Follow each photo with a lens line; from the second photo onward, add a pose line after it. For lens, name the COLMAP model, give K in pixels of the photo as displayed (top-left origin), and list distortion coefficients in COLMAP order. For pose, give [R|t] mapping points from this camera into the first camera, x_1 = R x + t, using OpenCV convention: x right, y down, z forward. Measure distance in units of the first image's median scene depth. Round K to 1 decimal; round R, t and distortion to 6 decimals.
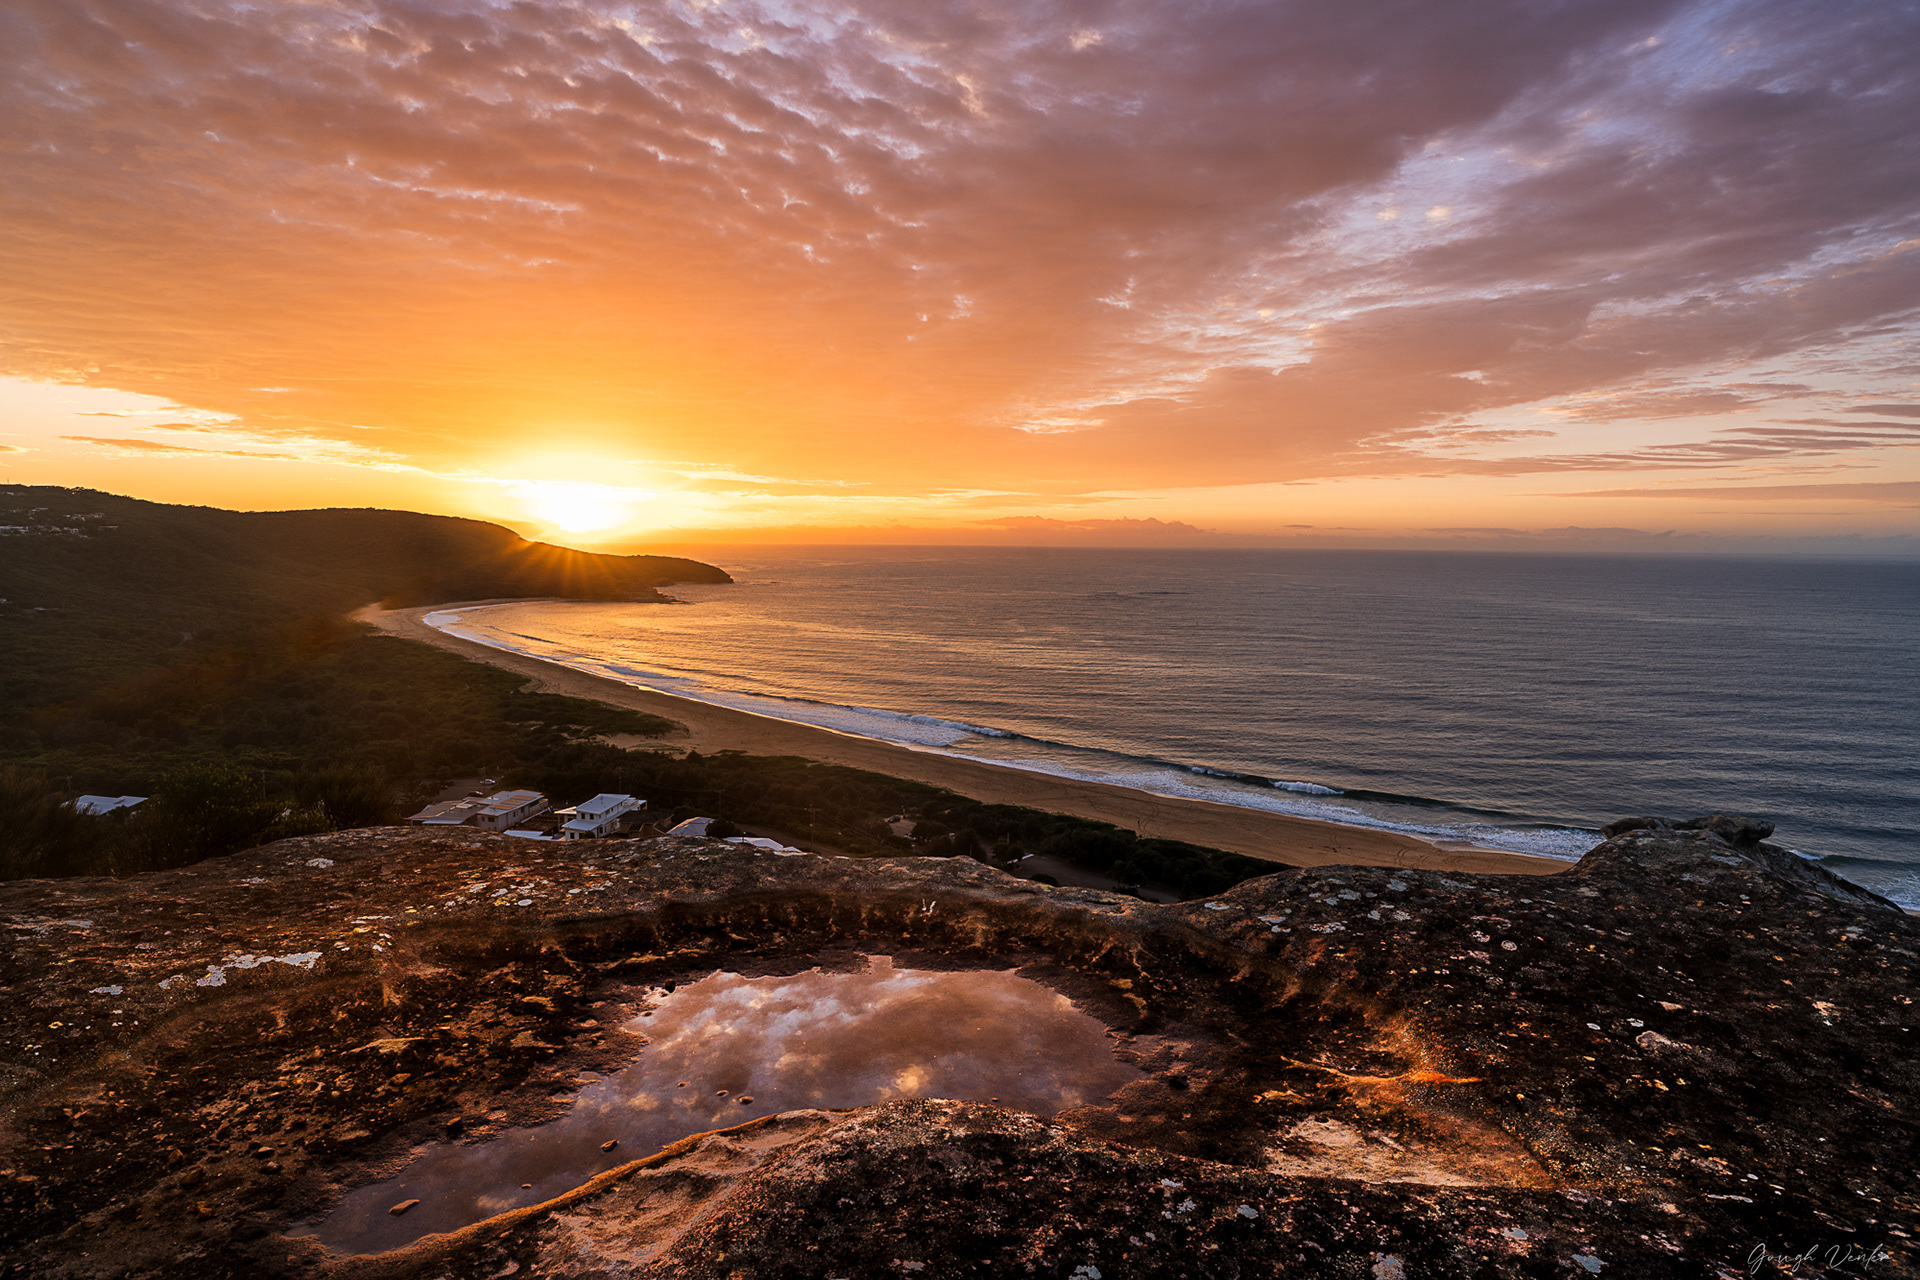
lens RADIAL K [[1070.5, 0, 931.4], [0, 1070.5, 645.9], [0, 0, 1]] dist [-0.006494, 0.004461]
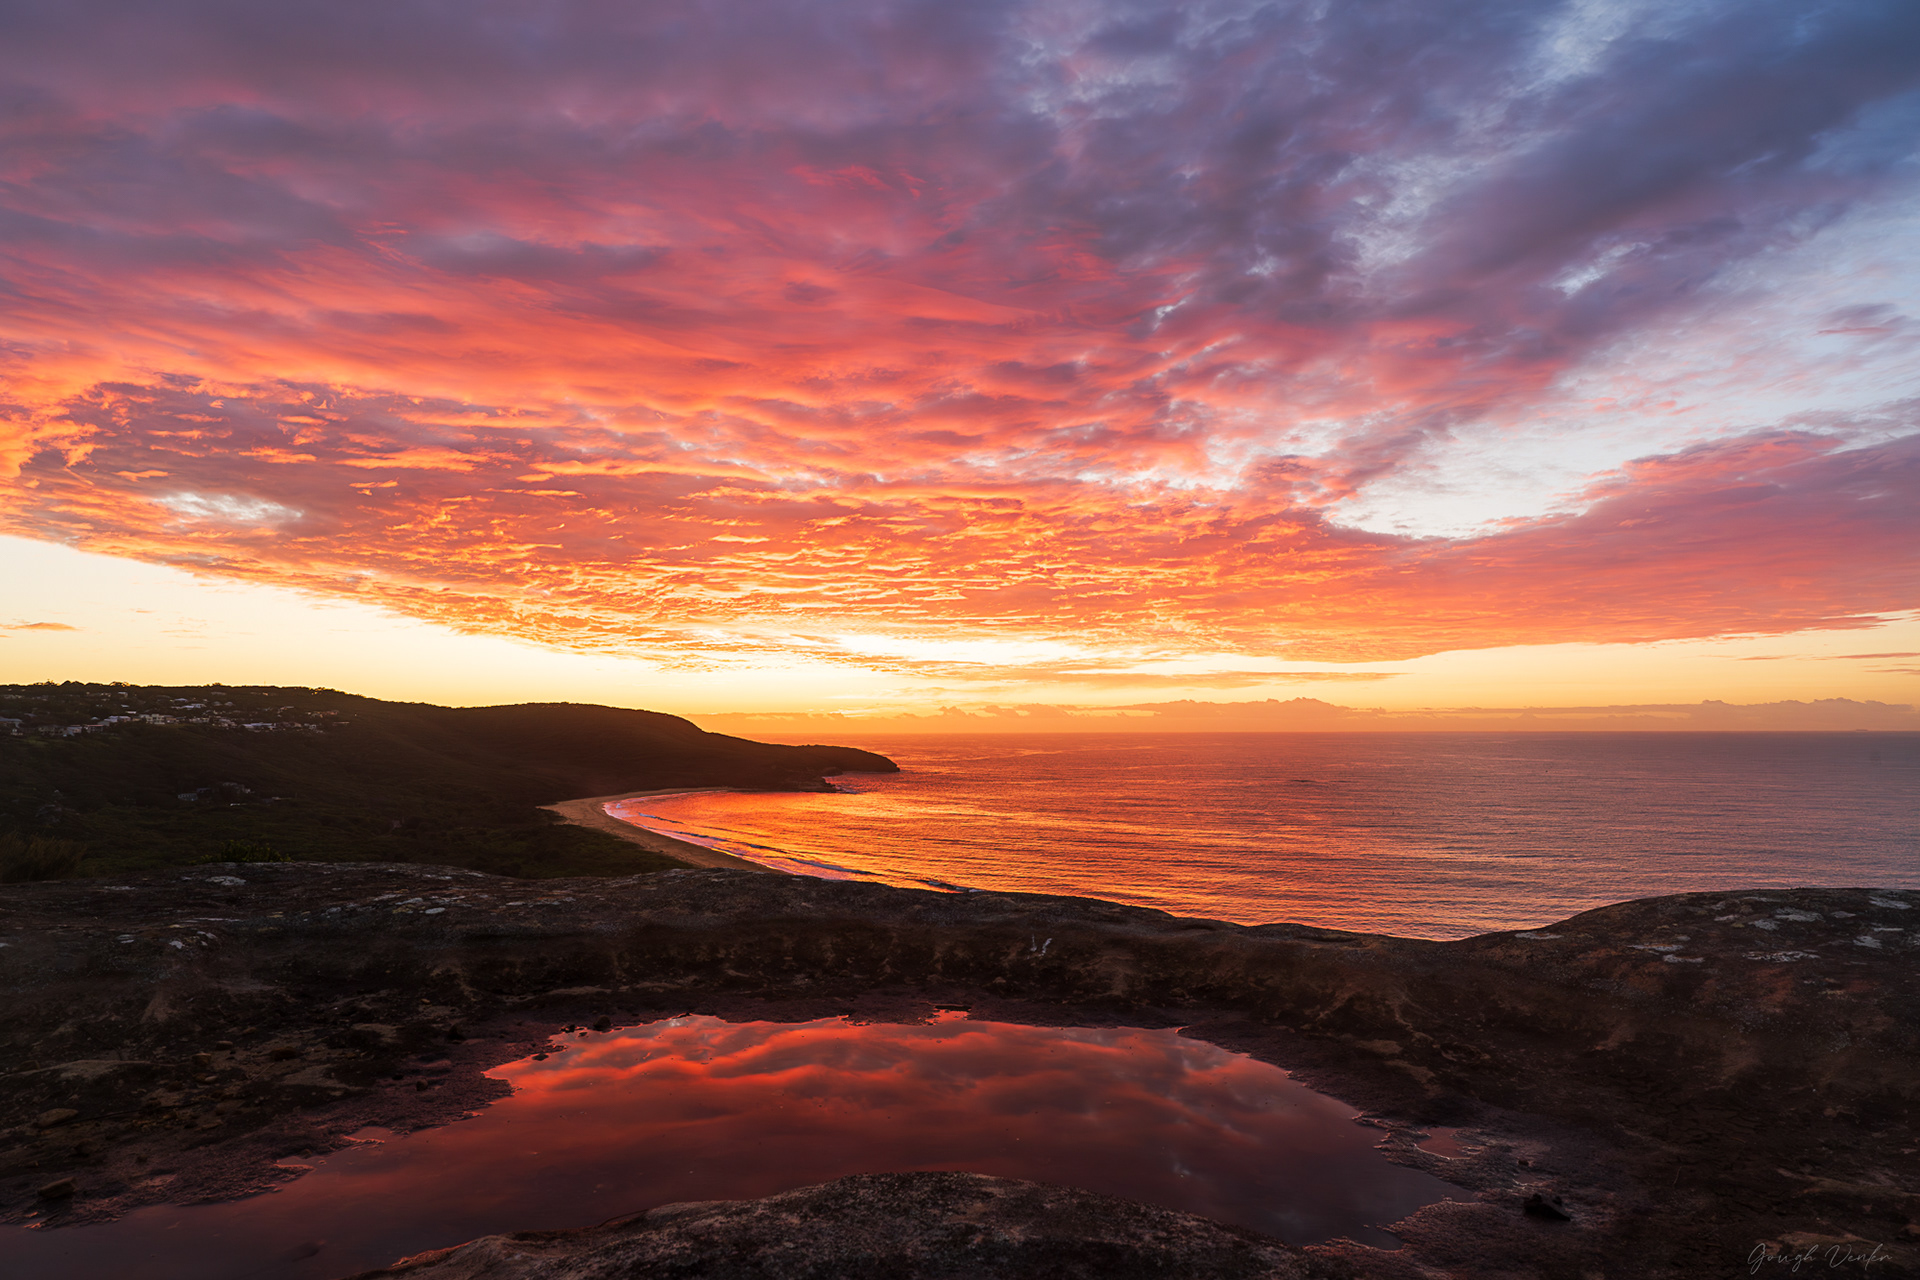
lens RADIAL K [[1070.5, 0, 931.4], [0, 1070.5, 645.9], [0, 0, 1]] dist [-0.006494, 0.004461]
pose [[0.987602, -0.021247, -0.155537, 0.038127], [-0.007767, 0.982971, -0.183597, 0.197807], [0.156789, 0.182529, 0.970618, 0.365132]]
